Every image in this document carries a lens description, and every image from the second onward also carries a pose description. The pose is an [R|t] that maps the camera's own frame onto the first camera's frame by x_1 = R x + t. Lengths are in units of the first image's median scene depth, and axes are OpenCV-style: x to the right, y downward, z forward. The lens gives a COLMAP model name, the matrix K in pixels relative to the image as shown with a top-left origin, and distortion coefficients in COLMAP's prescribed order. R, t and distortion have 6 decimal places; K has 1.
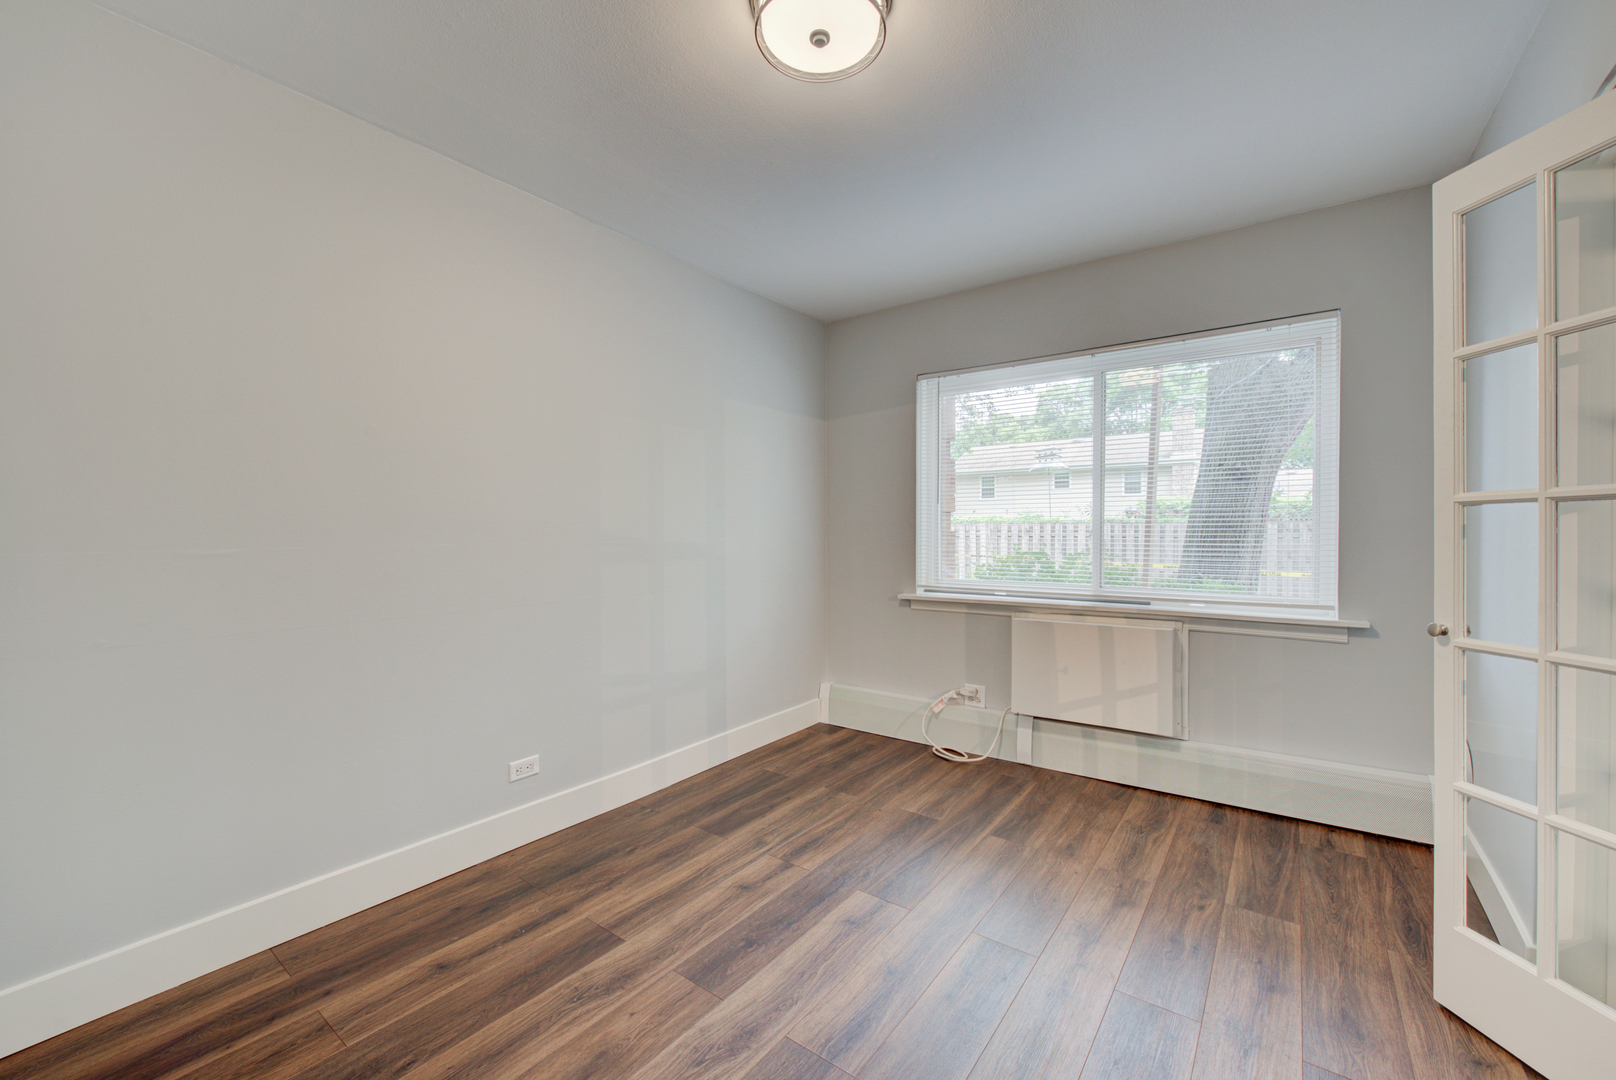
lens RADIAL K [[653.3, 0, 802.6], [0, 653.3, 527.5], [0, 0, 1]] dist [0.000930, -0.000633]
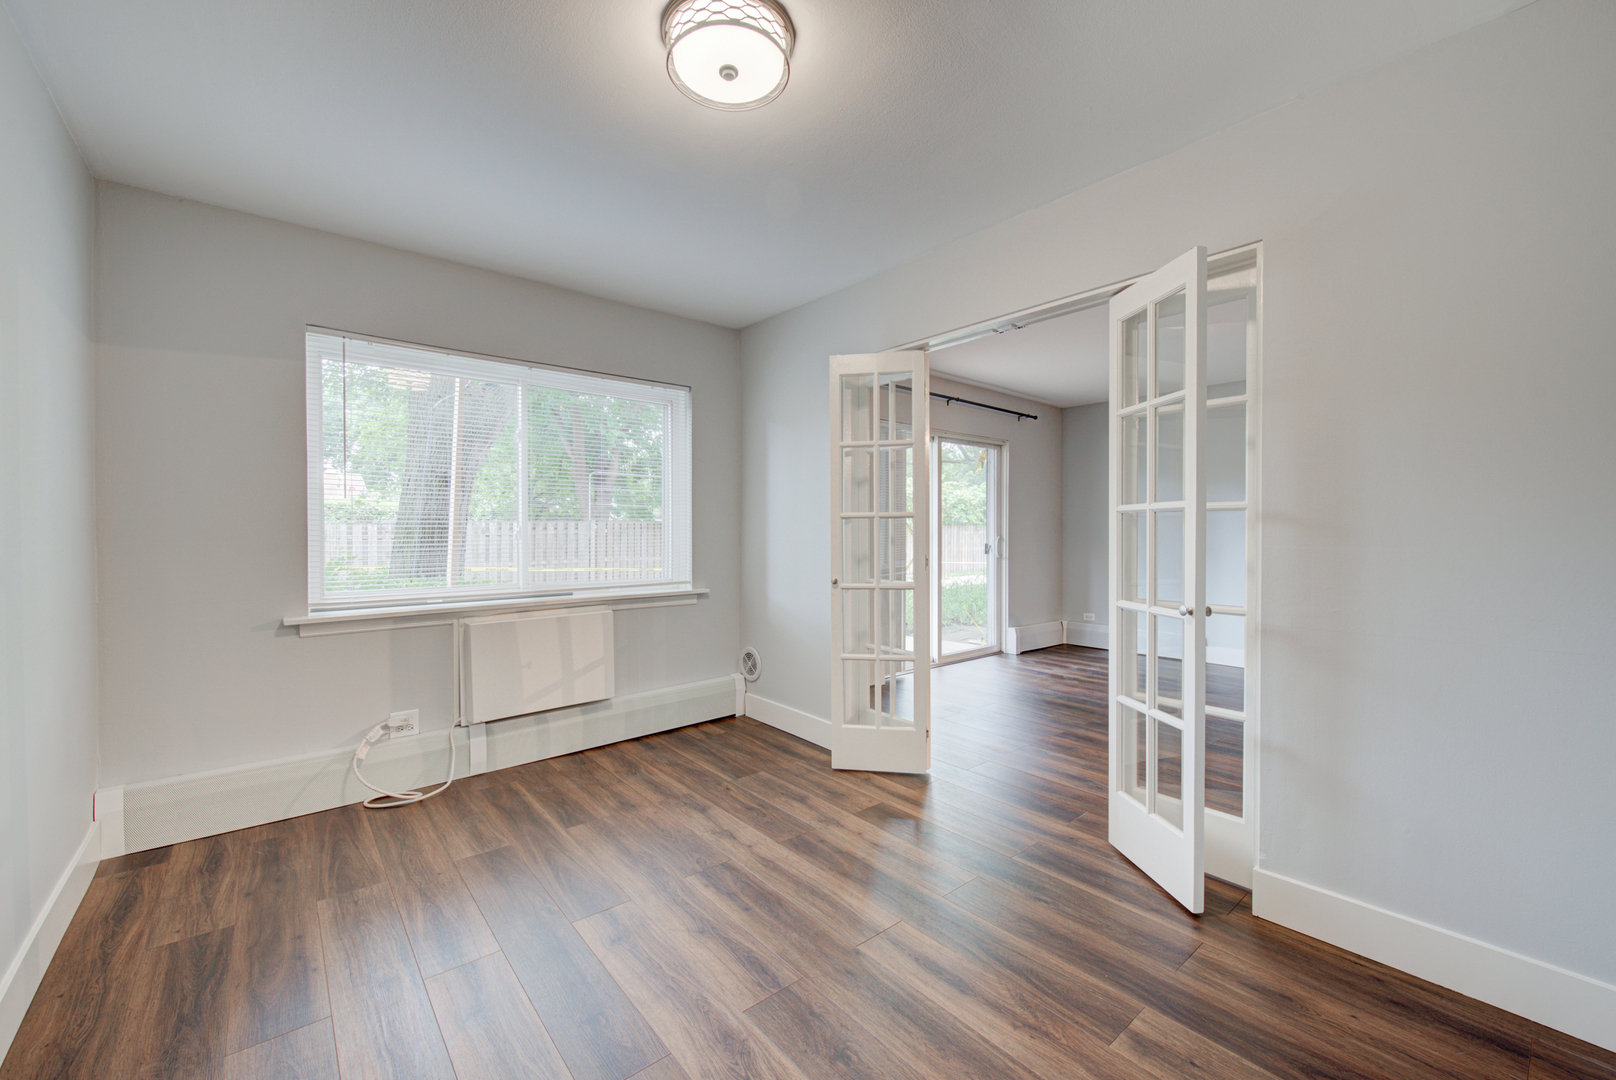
lens RADIAL K [[653.3, 0, 802.6], [0, 653.3, 527.5], [0, 0, 1]] dist [0.000930, -0.000633]
pose [[0.228631, 0.005204, 0.973499, -0.549375], [-0.003545, 0.999984, -0.004513, 0.001633], [-0.973507, -0.002419, 0.228645, 0.355128]]
